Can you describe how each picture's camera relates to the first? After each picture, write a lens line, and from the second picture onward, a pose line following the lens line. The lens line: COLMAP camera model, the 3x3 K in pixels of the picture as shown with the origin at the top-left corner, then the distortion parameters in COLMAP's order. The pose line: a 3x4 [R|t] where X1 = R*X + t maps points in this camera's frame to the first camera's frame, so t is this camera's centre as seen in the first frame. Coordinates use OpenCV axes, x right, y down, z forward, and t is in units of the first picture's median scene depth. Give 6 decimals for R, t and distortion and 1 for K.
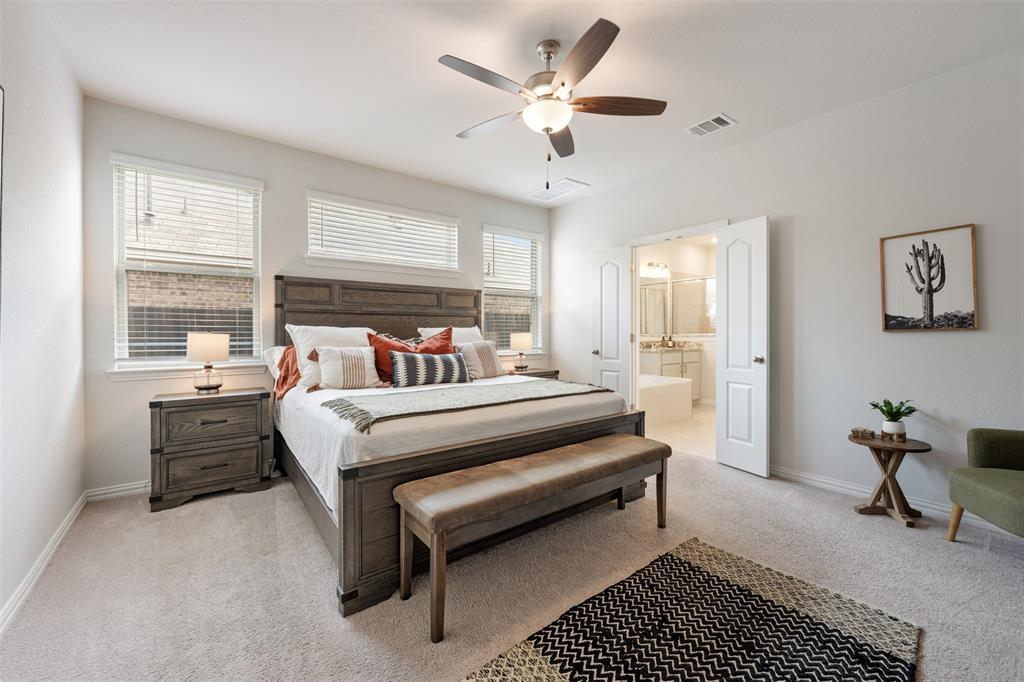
lens RADIAL K [[408.7, 0, 512.0], [0, 408.7, 333.1], [0, 0, 1]] dist [0.001223, -0.000015]
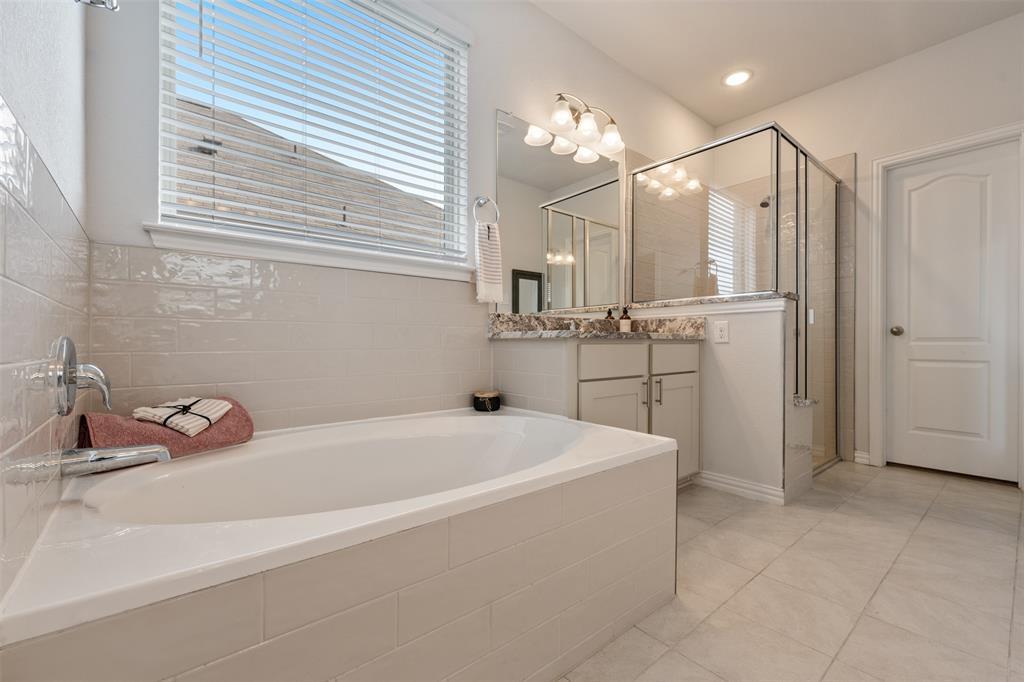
lens RADIAL K [[433.5, 0, 513.4], [0, 433.5, 342.1], [0, 0, 1]] dist [0.001420, 0.001734]
pose [[0.999032, 0.004314, 0.043783, 0.262189], [-0.003924, 0.999952, -0.008992, 0.045151], [-0.043819, 0.008811, 0.999001, 0.589451]]
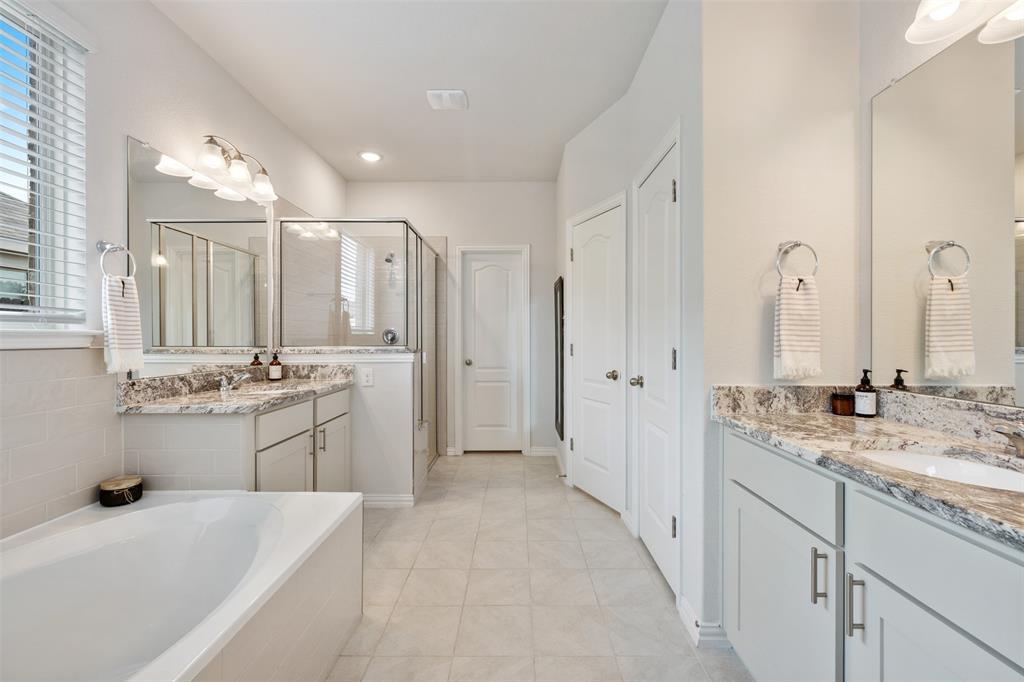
lens RADIAL K [[433.5, 0, 515.3], [0, 433.5, 338.1], [0, 0, 1]] dist [0.001420, 0.001734]
pose [[0.610972, -0.002048, 0.791649, 0.195264], [0.006374, 0.999977, -0.002333, -0.004645], [-0.791626, 0.006472, 0.610971, 0.556129]]
